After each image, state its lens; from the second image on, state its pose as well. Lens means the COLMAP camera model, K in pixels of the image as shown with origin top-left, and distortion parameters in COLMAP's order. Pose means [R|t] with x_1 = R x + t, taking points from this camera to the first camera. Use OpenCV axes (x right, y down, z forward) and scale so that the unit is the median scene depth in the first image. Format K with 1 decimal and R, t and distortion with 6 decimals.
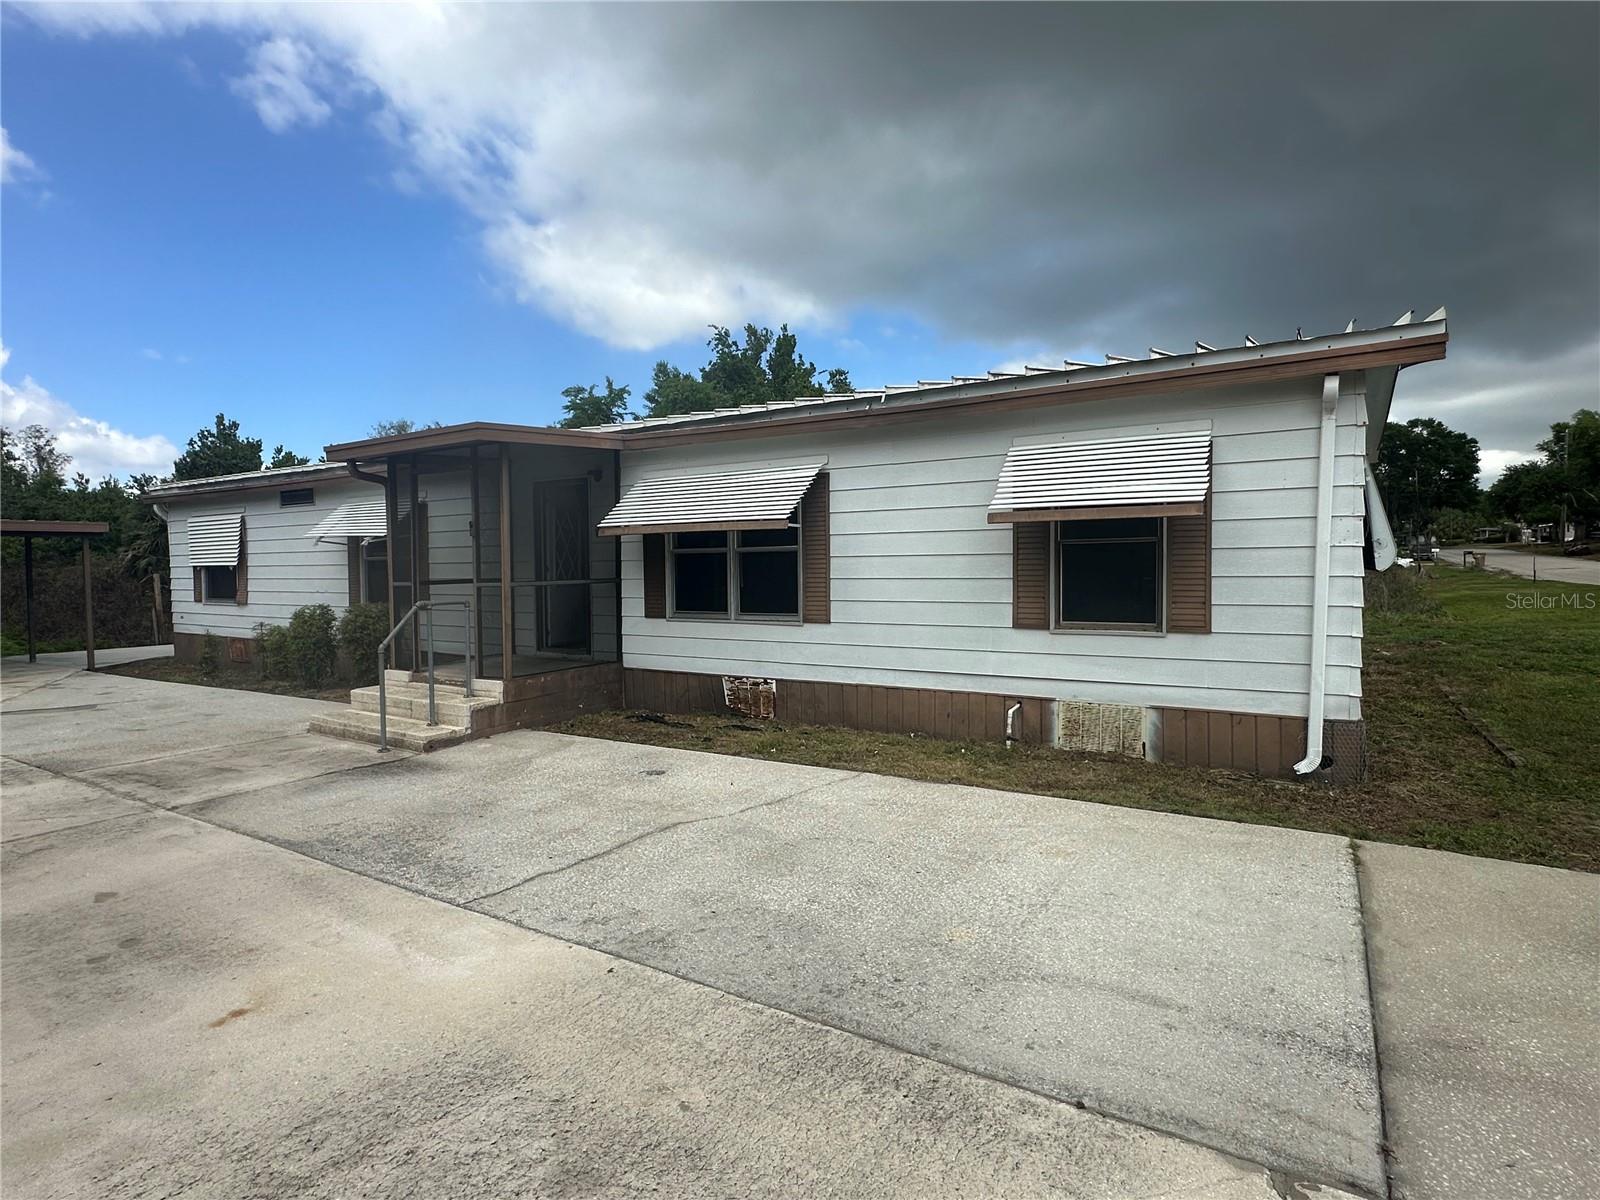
lens RADIAL K [[829.4, 0, 804.6], [0, 829.4, 603.6], [0, 0, 1]] dist [-0.018057, -0.002121]
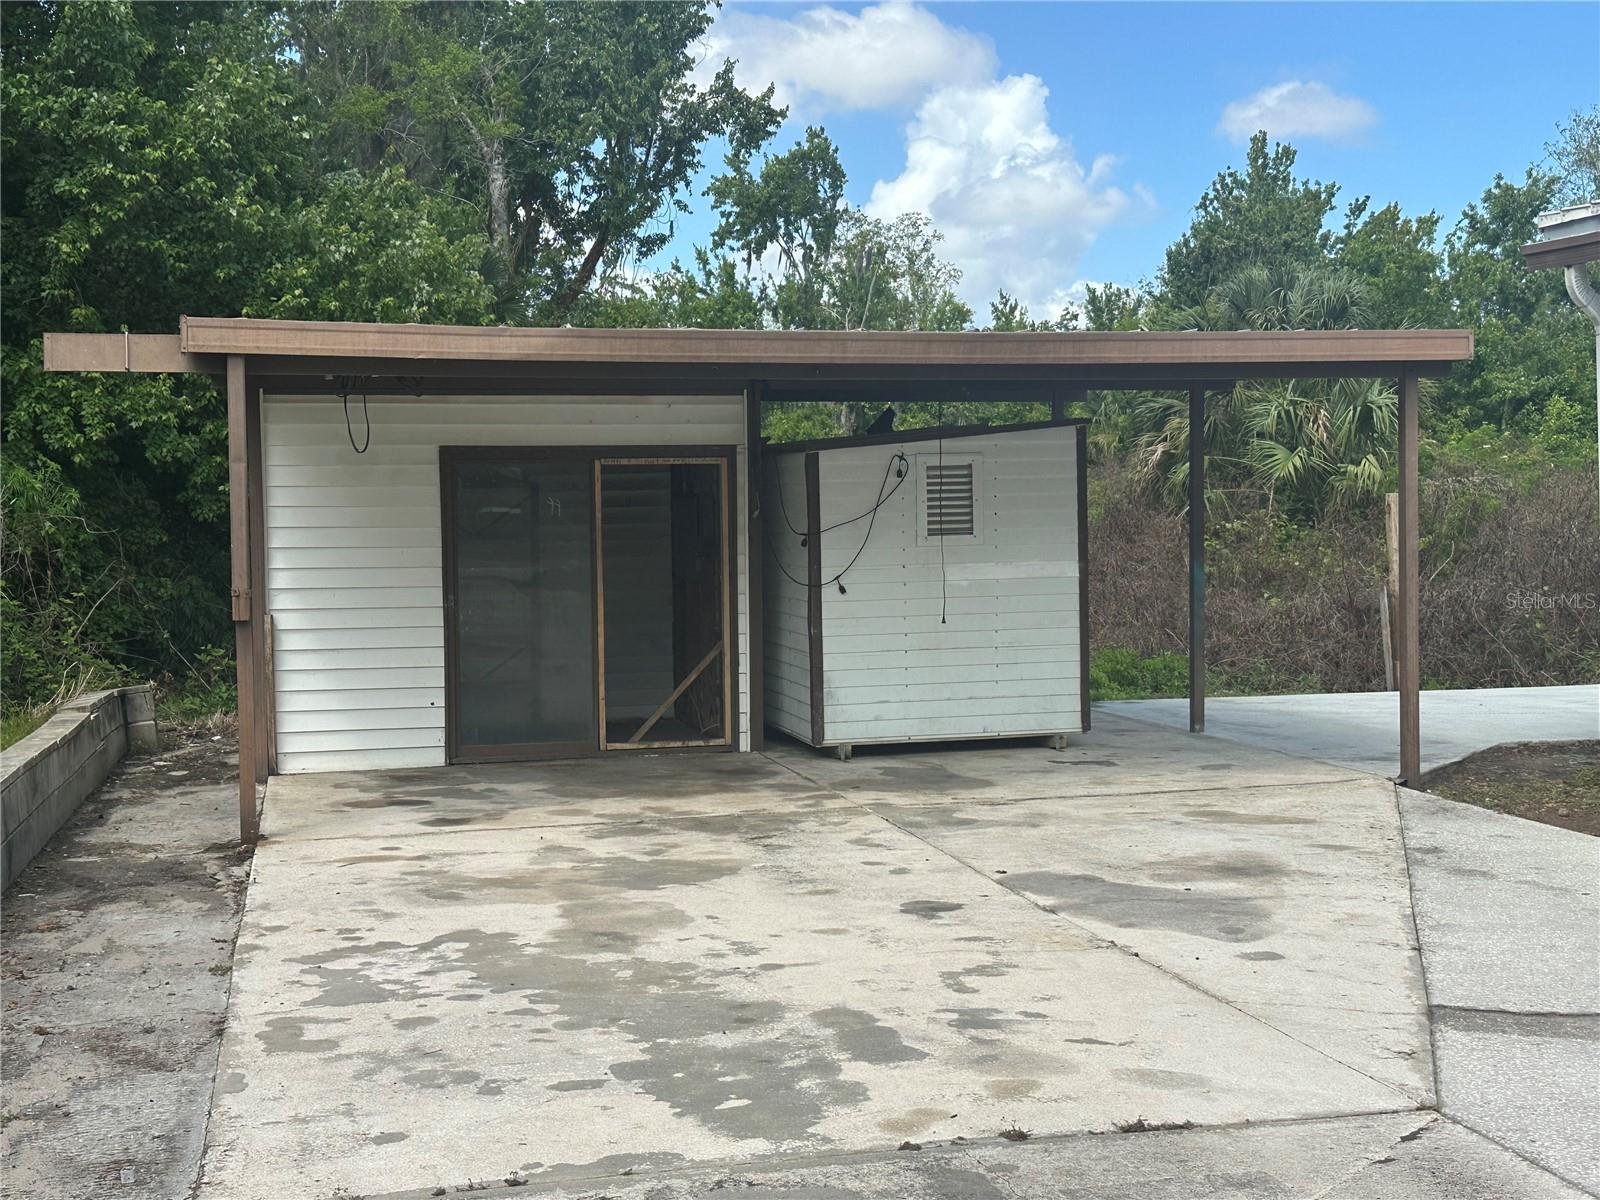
lens RADIAL K [[2052.2, 0, 801.4], [0, 2052.2, 600.7], [0, 0, 1]] dist [0.042690, 0.000000]
pose [[0.697412, 0.028527, -0.716103, -0.105548], [-0.014767, 0.999567, 0.025437, -0.003117], [0.716519, -0.007165, 0.697531, 0.056576]]
